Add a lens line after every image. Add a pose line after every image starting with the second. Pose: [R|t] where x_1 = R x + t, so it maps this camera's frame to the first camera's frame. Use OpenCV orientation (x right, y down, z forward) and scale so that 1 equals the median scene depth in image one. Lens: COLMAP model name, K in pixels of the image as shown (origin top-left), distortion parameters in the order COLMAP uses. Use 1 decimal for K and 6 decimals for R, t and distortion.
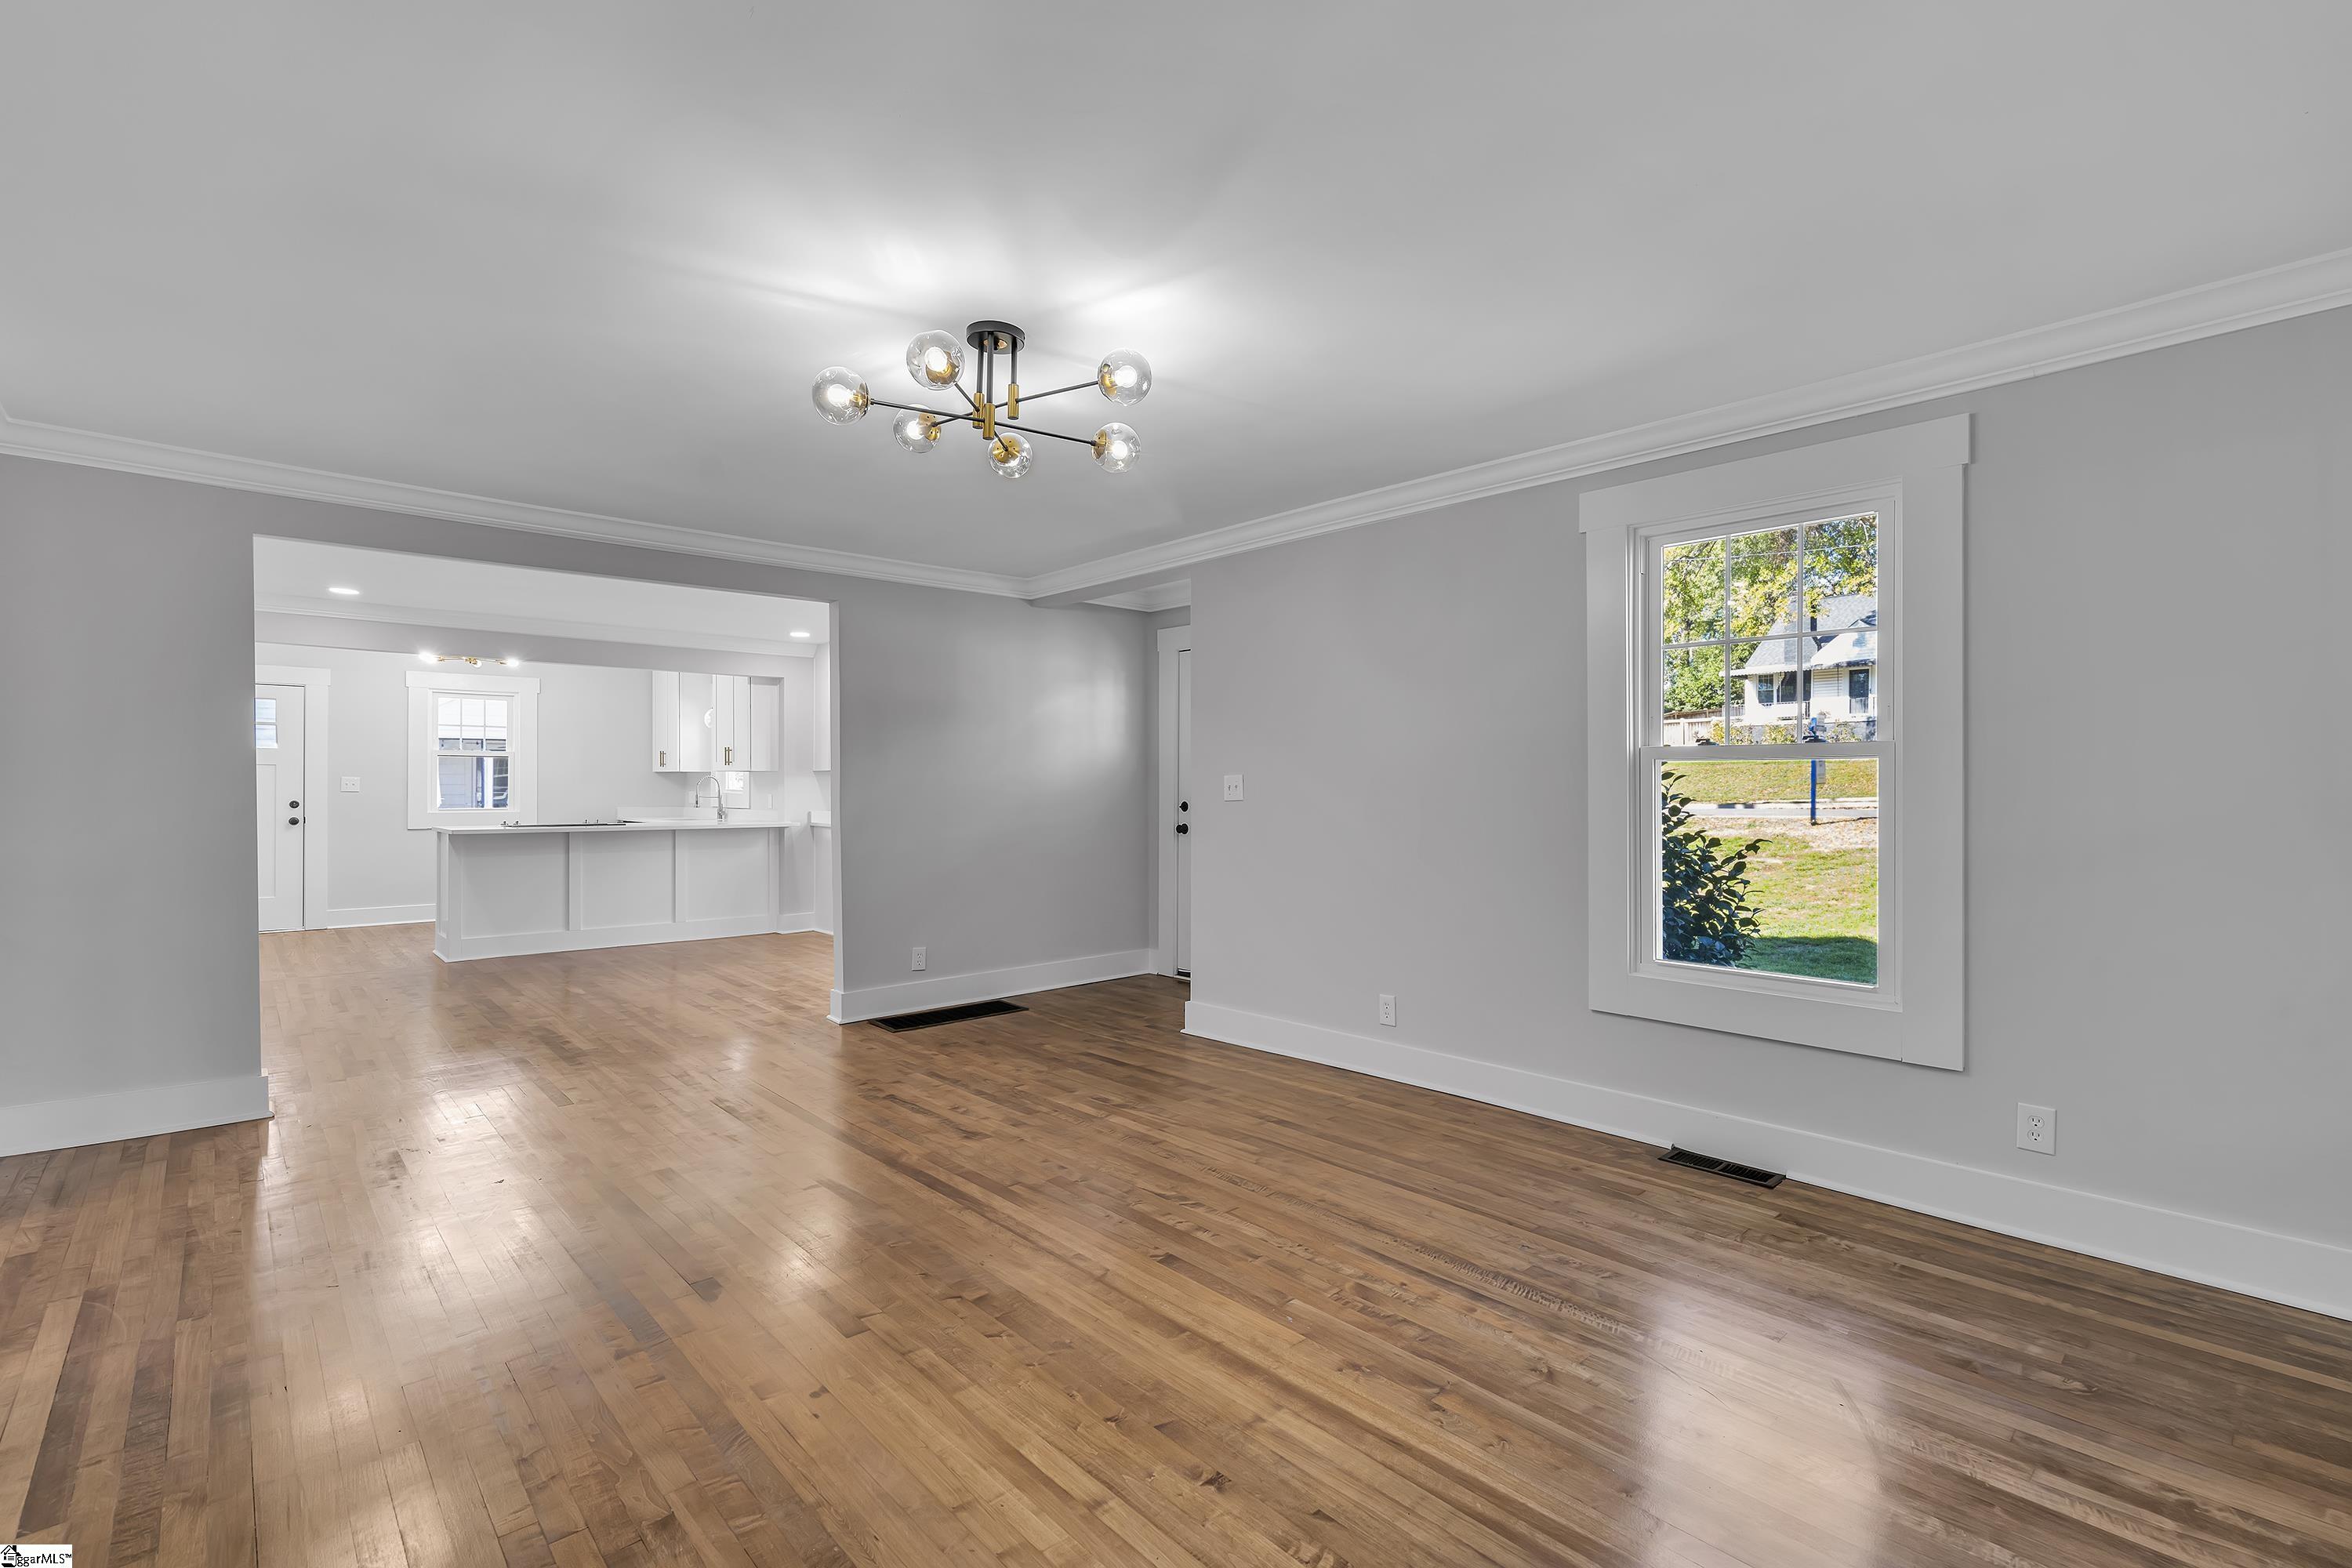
lens RADIAL K [[1062.2, 0, 1188.5], [0, 1062.2, 797.9], [0, 0, 1]] dist [-0.003779, 0.000295]
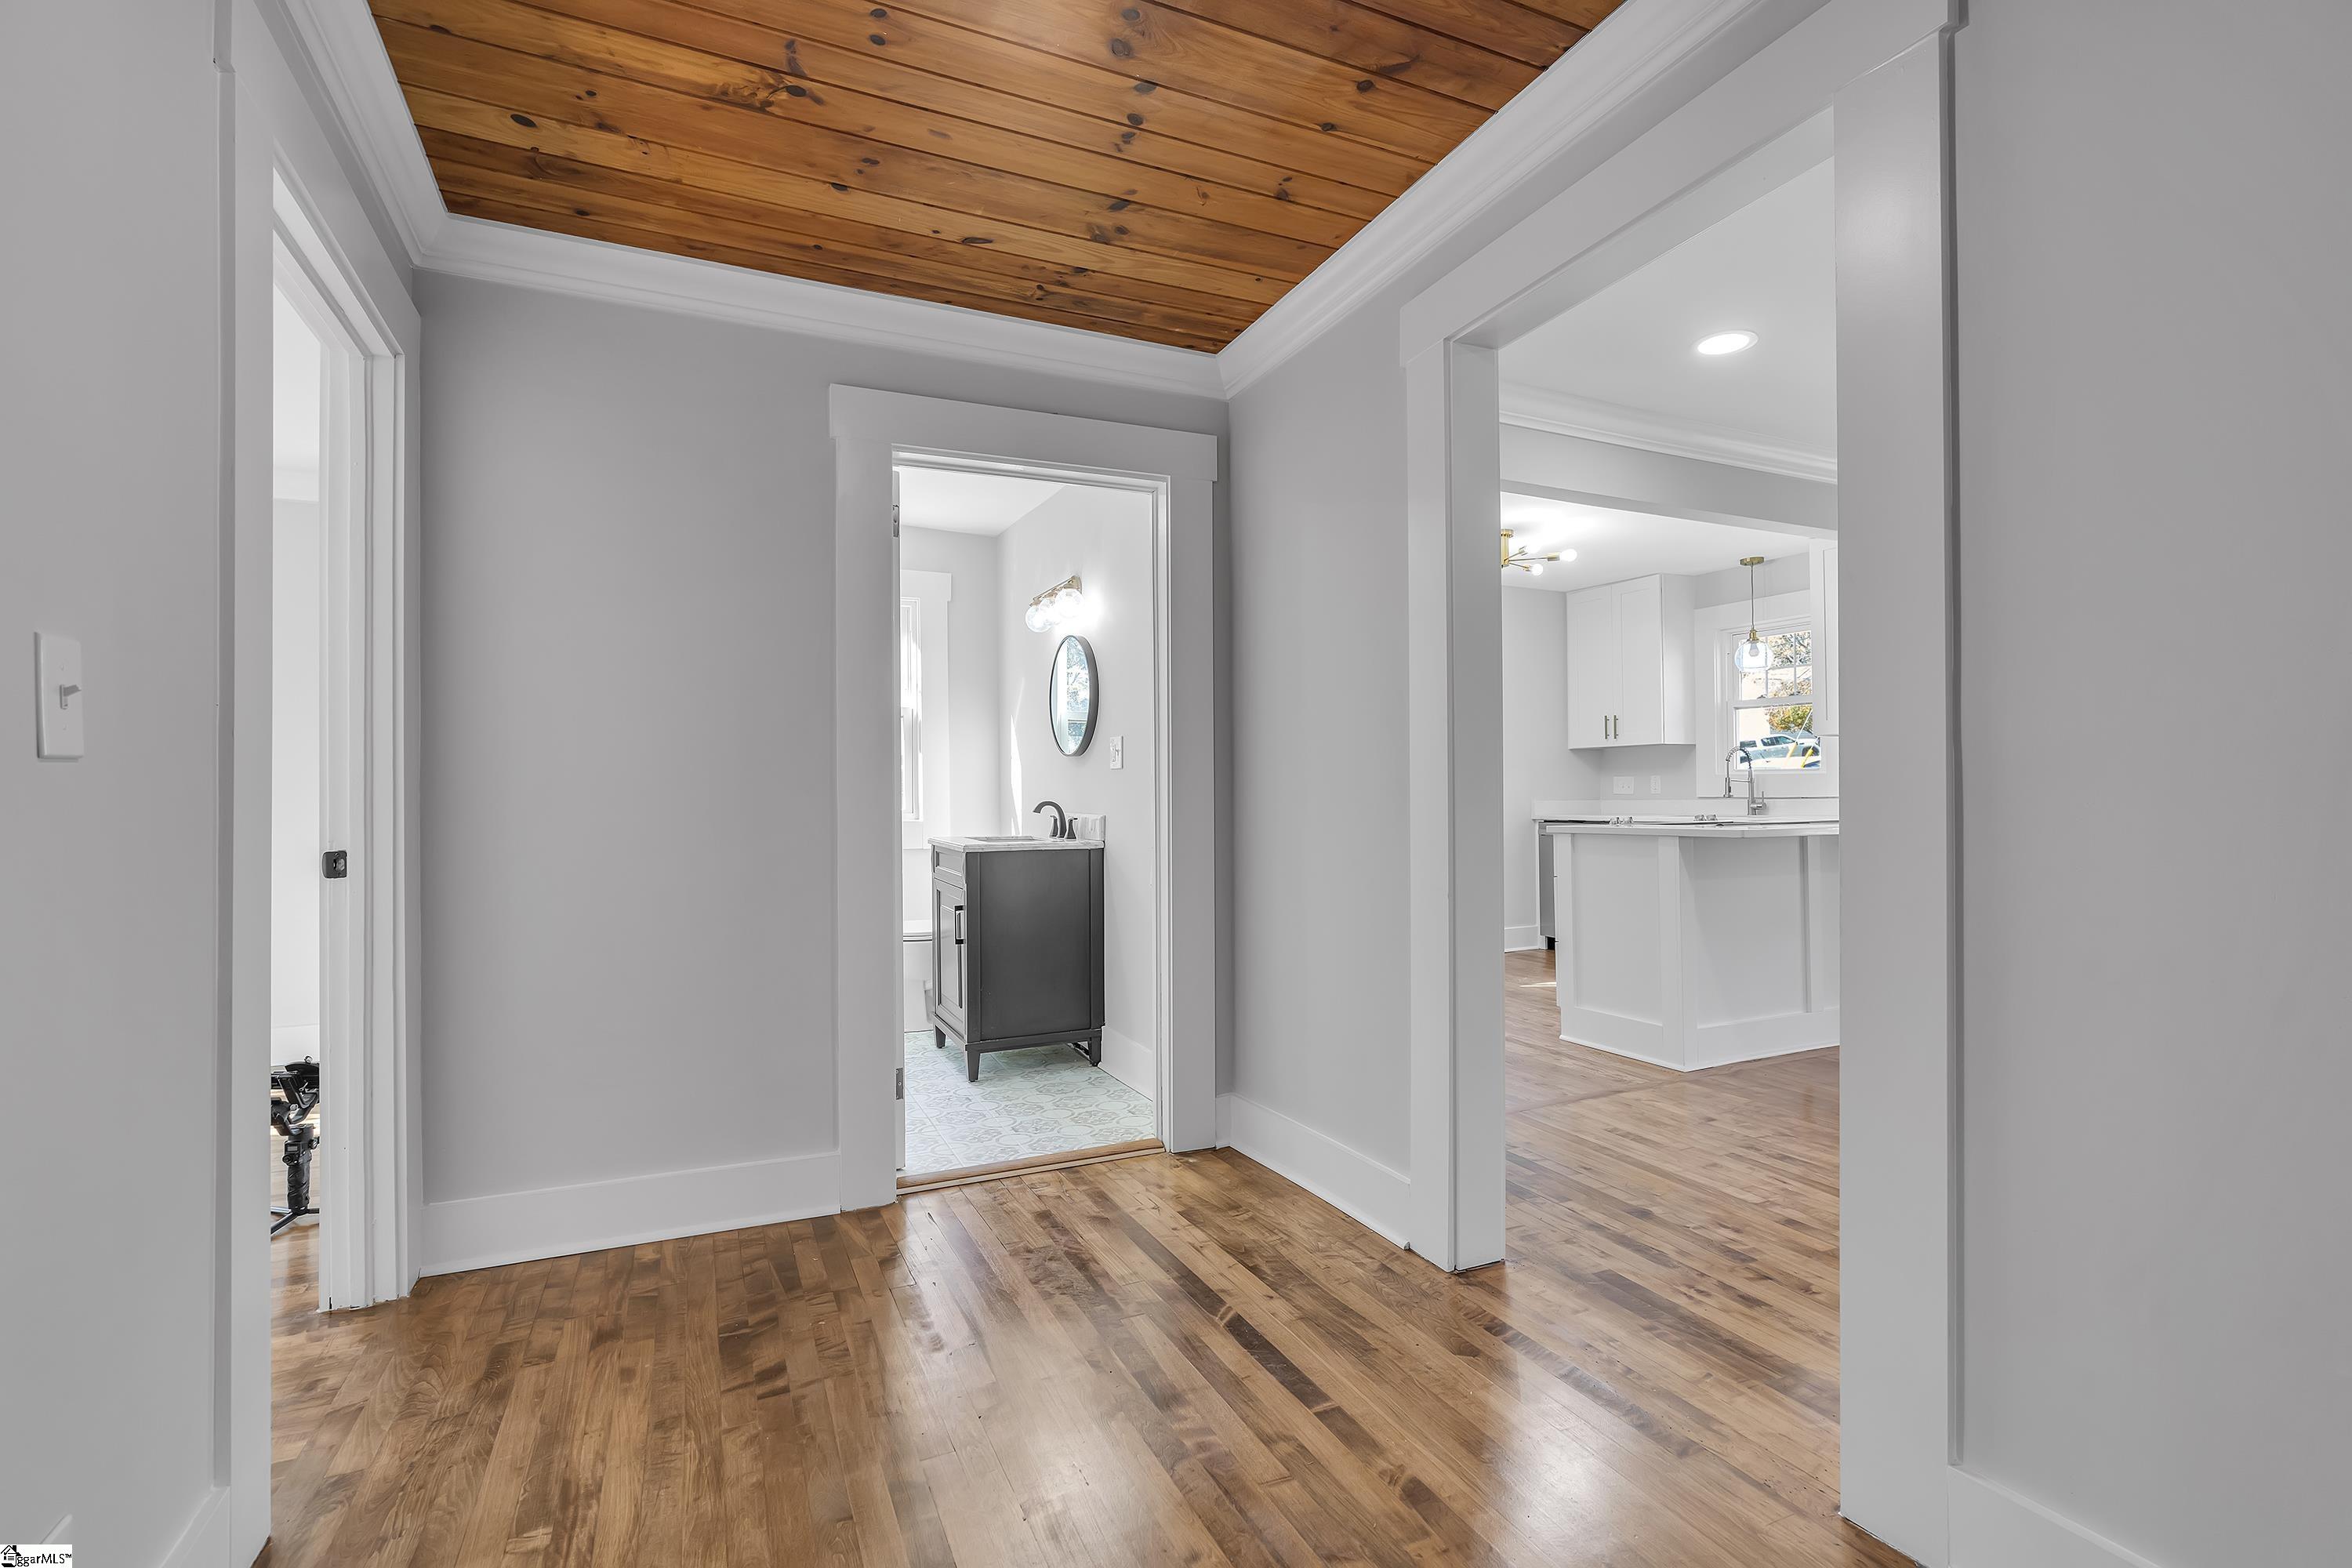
lens RADIAL K [[1062.2, 0, 1155.8], [0, 1062.2, 791.5], [0, 0, 1]] dist [-0.003779, 0.000295]
pose [[0.949014, -0.009823, -0.315080, -0.679371], [0.005866, 0.999892, -0.013506, 0.013651], [0.315178, 0.010969, 0.948969, 0.335838]]
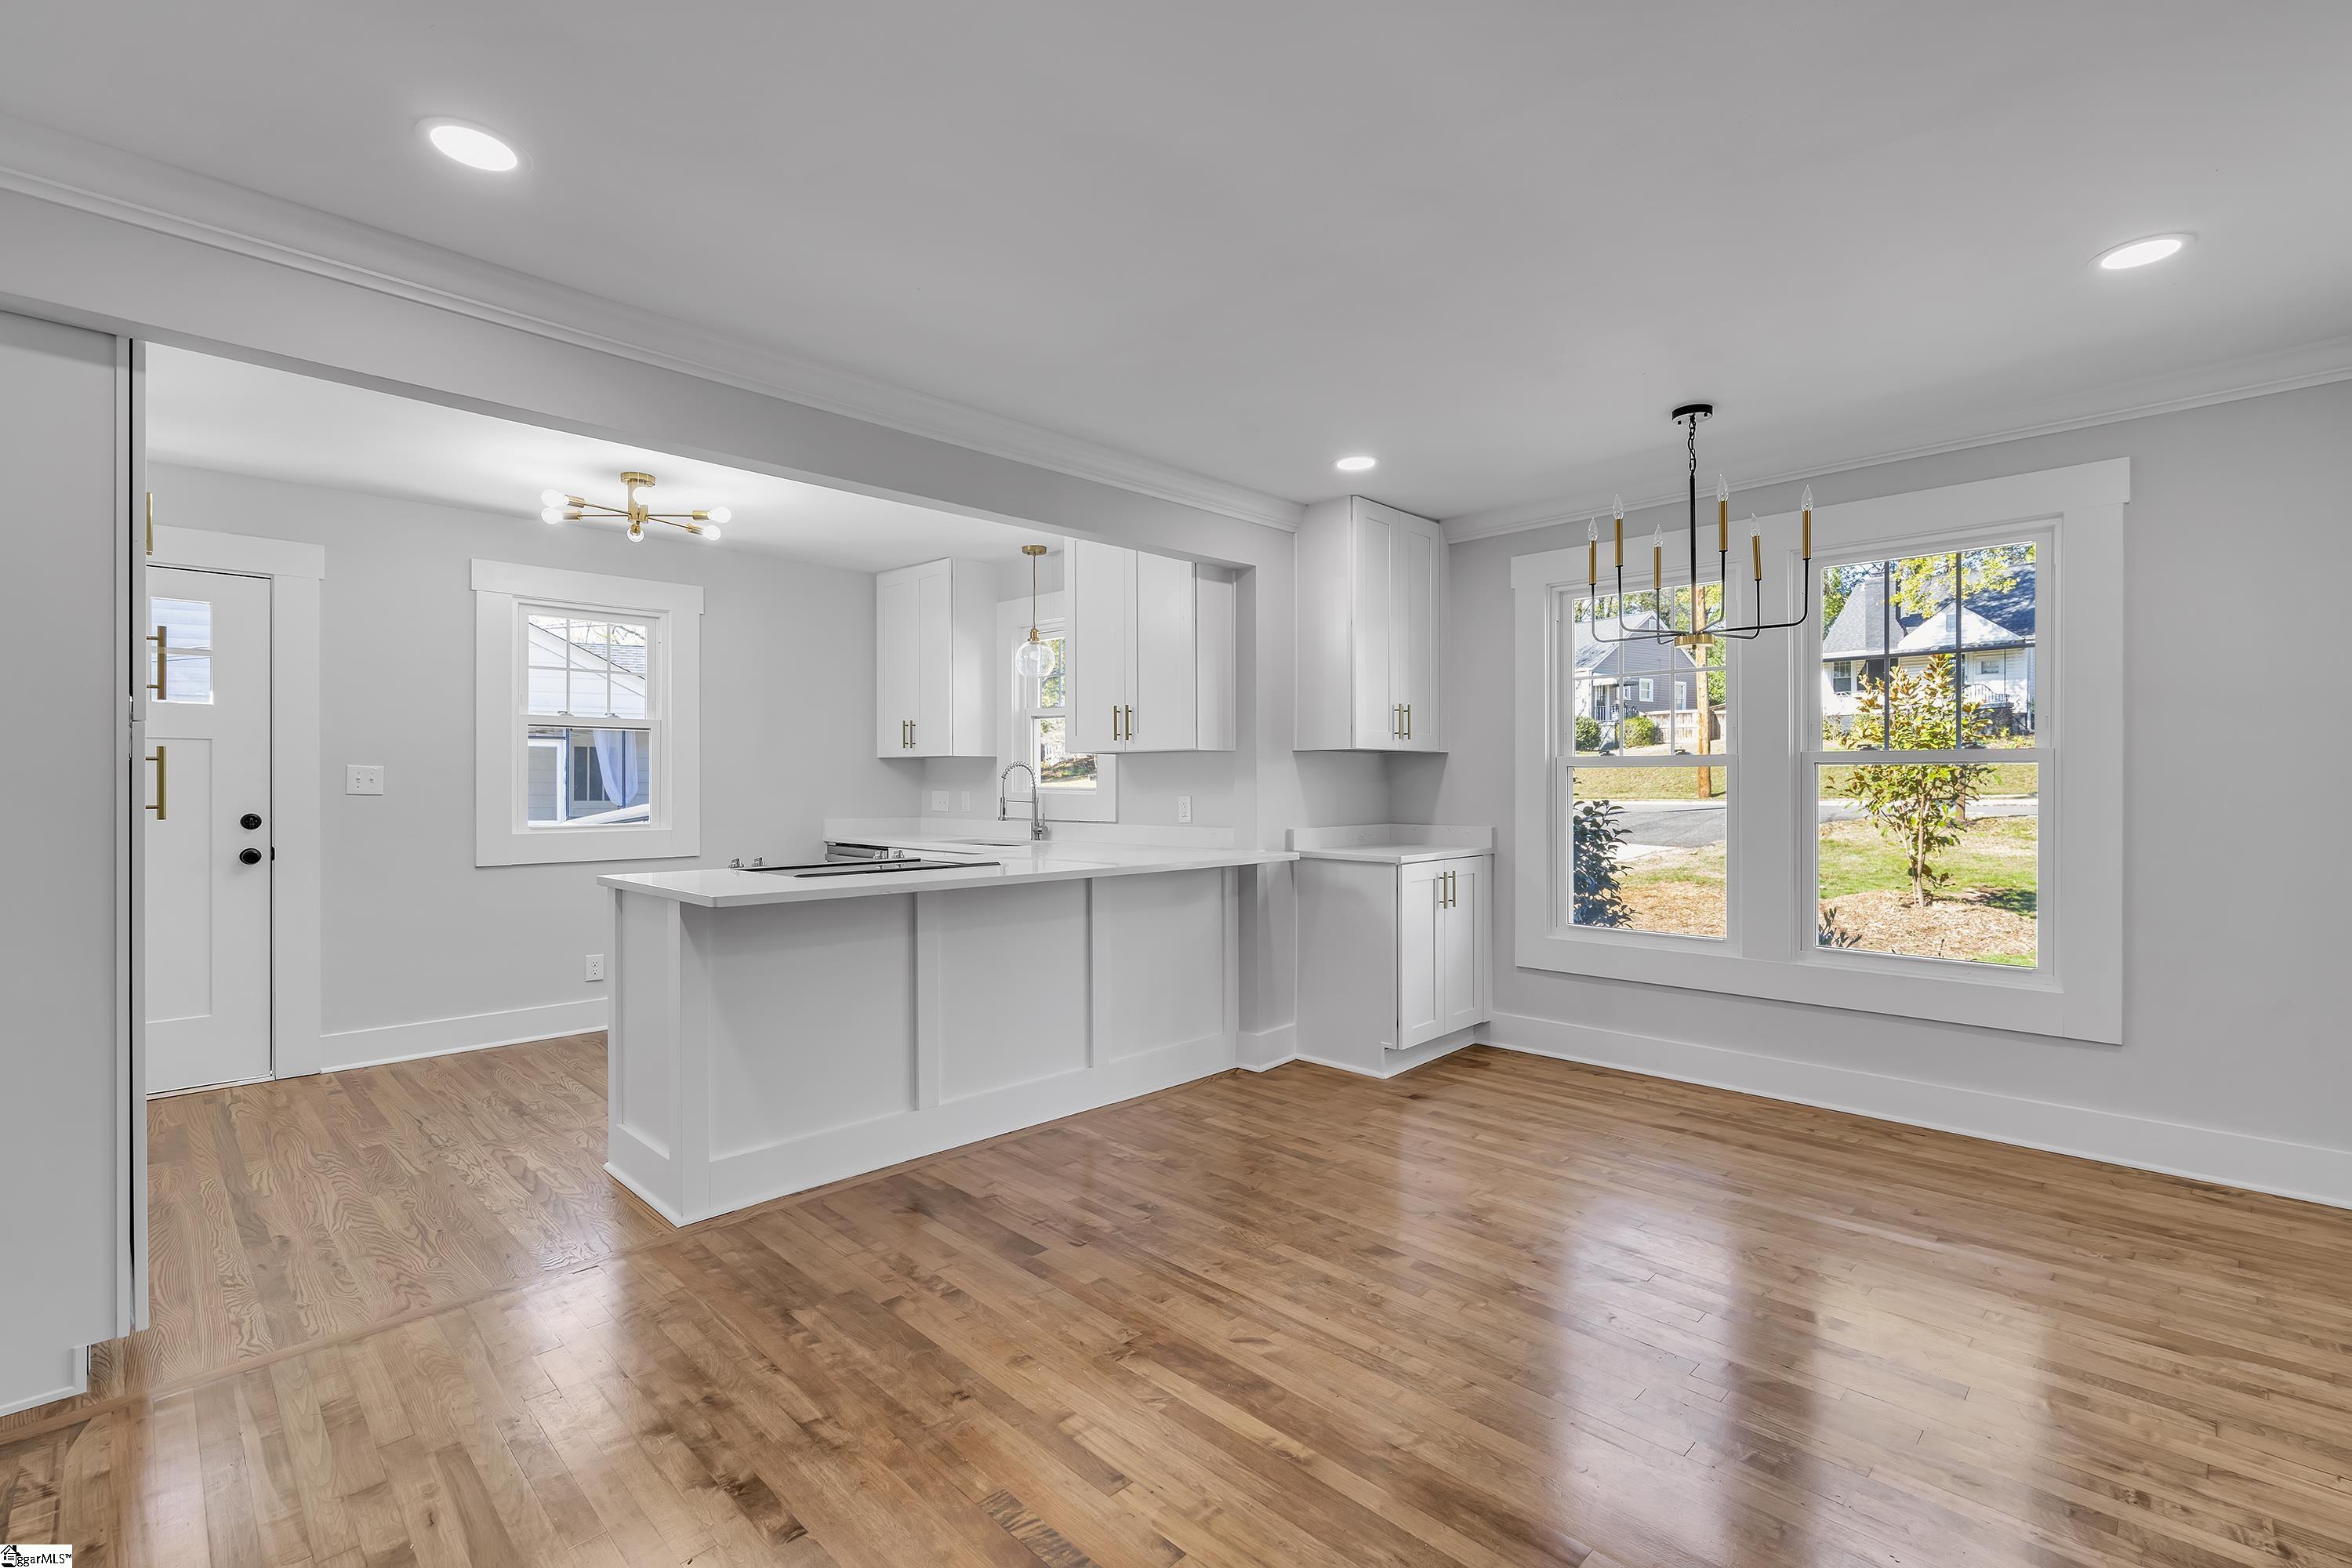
lens RADIAL K [[1062.2, 0, 1181.0], [0, 1062.2, 789.5], [0, 0, 1]] dist [-0.003779, 0.000295]
pose [[0.998943, -0.004311, 0.045766, -0.457878], [0.004526, 0.999979, -0.004585, -0.004601], [-0.045746, 0.004787, 0.998942, 0.515146]]
